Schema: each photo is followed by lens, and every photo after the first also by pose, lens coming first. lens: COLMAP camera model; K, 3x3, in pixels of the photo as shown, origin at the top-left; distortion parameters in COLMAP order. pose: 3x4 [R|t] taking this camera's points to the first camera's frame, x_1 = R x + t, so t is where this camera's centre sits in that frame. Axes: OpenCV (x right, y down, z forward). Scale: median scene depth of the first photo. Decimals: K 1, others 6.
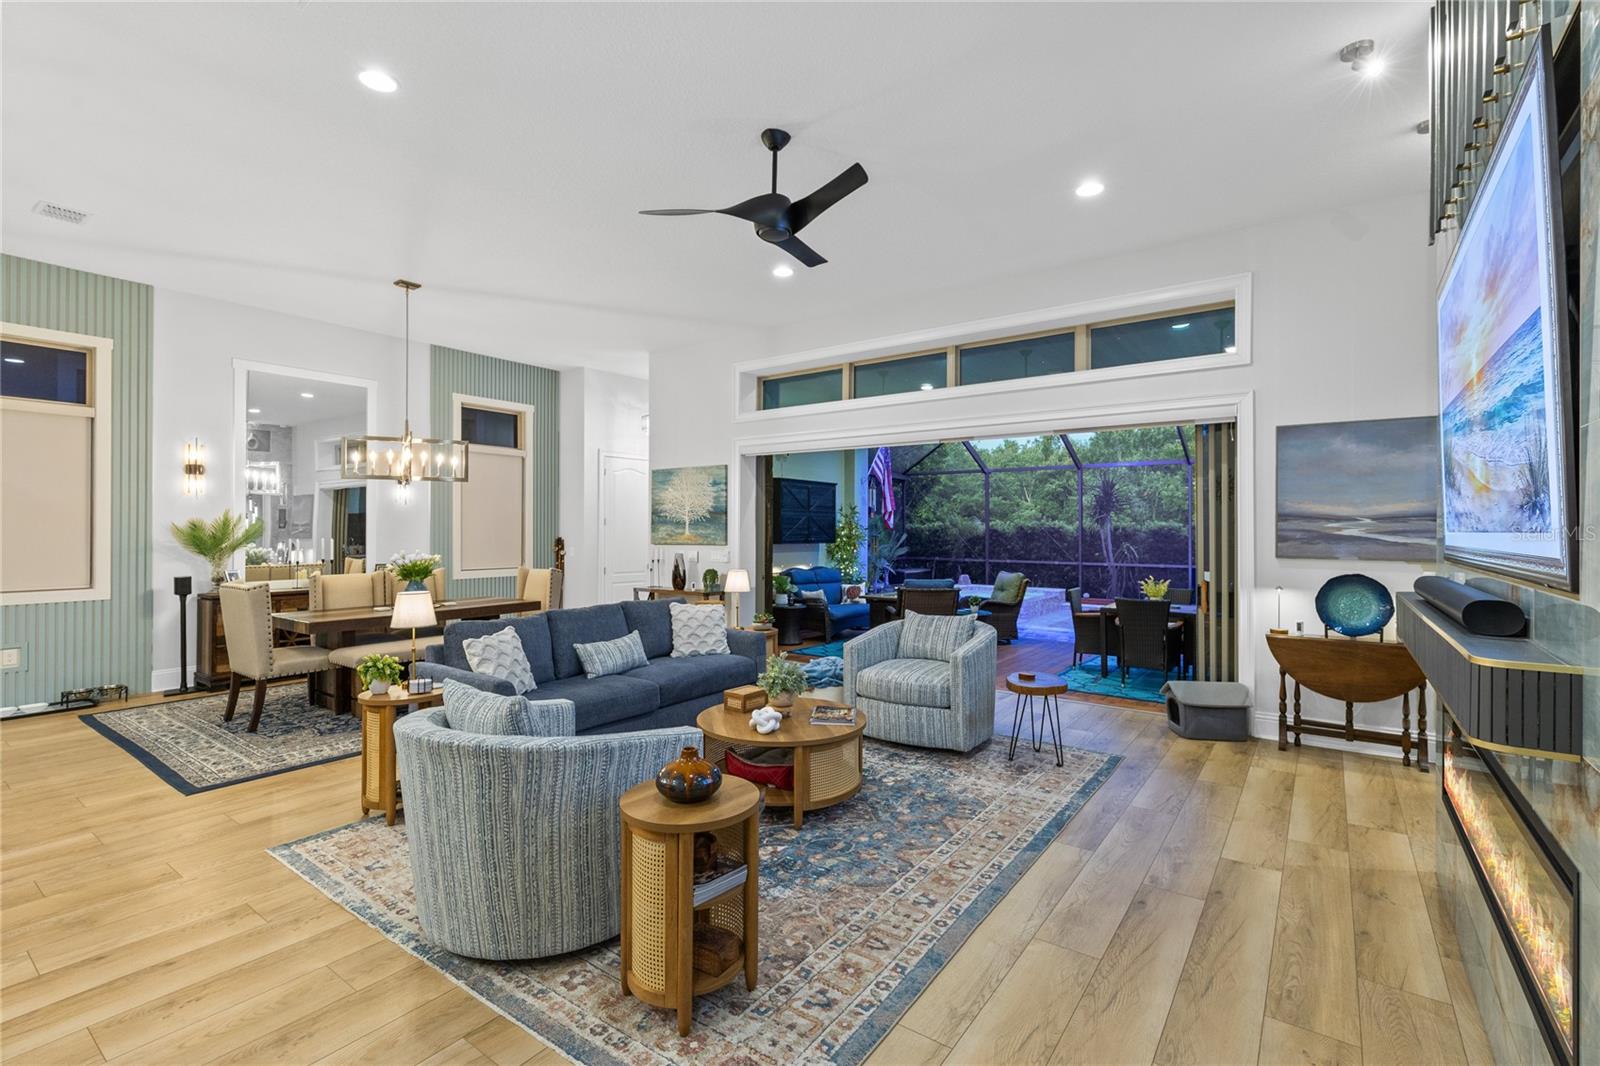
lens RADIAL K [[716.9, 0, 802.9], [0, 716.9, 526.8], [0, 0, 1]] dist [0.001456, 0.000156]
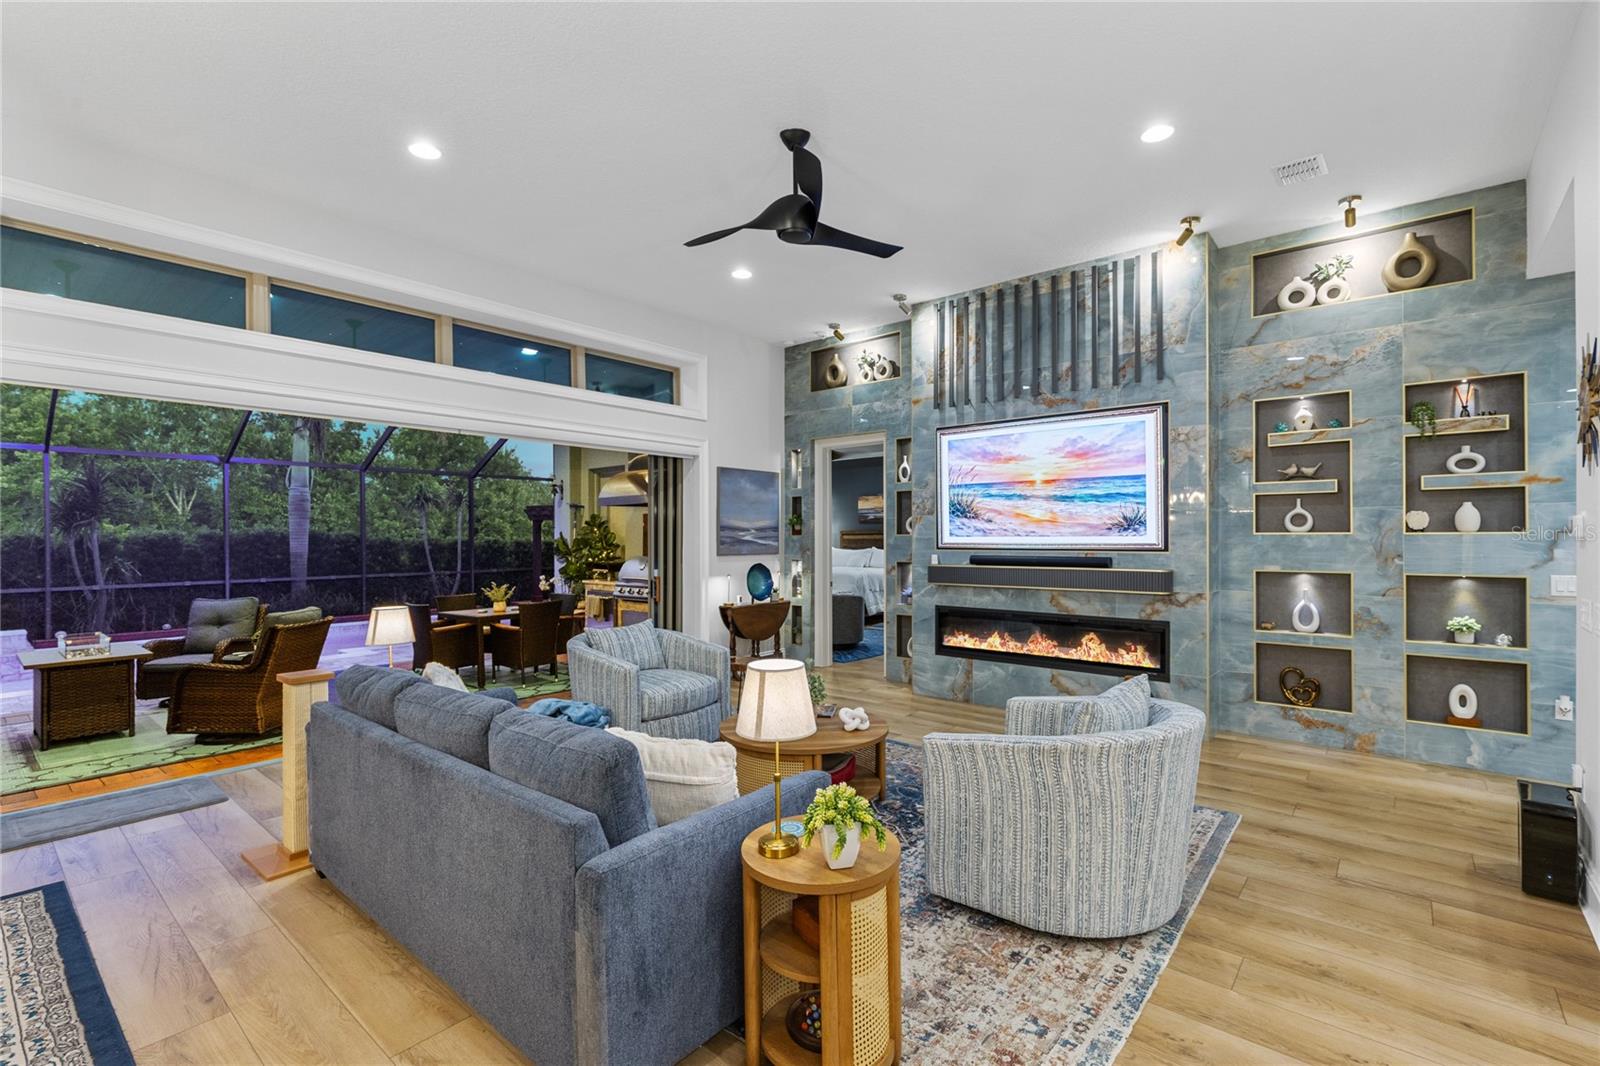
lens RADIAL K [[717.1, 0, 804.6], [0, 717.1, 535.7], [0, 0, 1]] dist [0.005877, 0.000025]
pose [[0.071902, -0.003777, 0.997405, -0.345946], [0.003084, 0.999989, 0.003565, -0.001152], [-0.997407, 0.002819, 0.071912, 0.311025]]
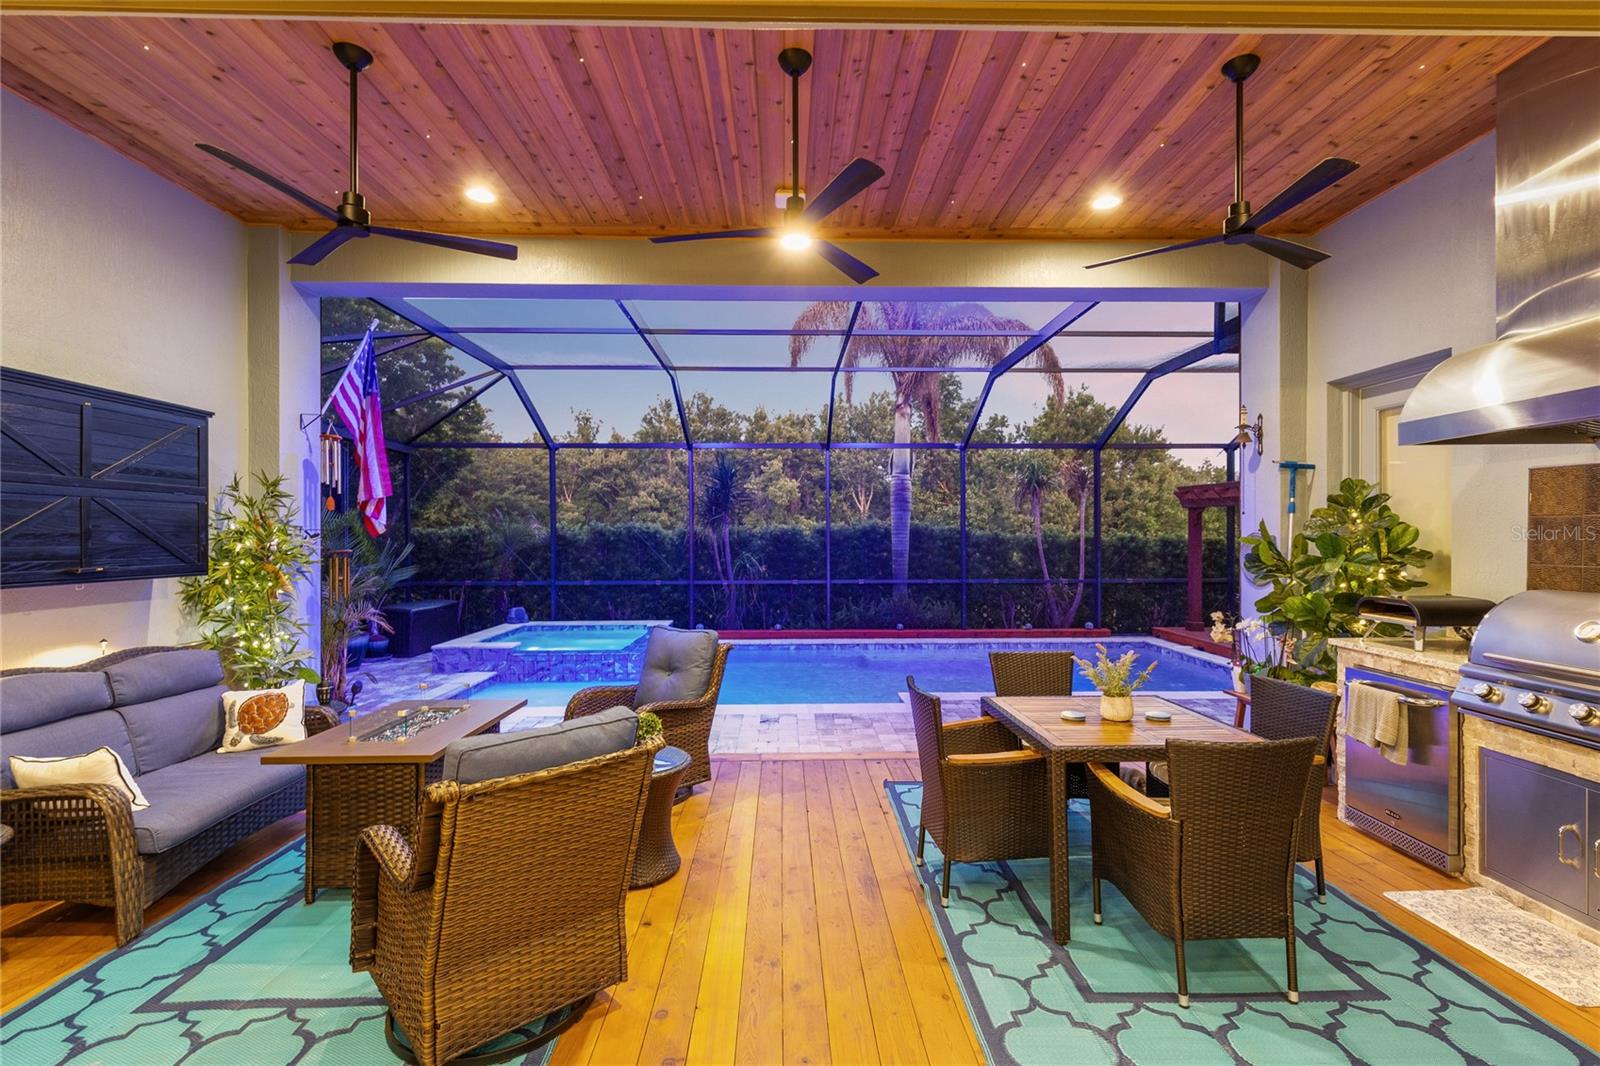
lens RADIAL K [[717.1, 0, 804.6], [0, 717.1, 535.7], [0, 0, 1]] dist [0.005877, 0.000025]
pose [[0.793807, -0.006288, 0.608137, 0.062013], [0.003567, 0.999977, 0.005685, 0.001414], [-0.608159, -0.002344, 0.793812, 0.508785]]
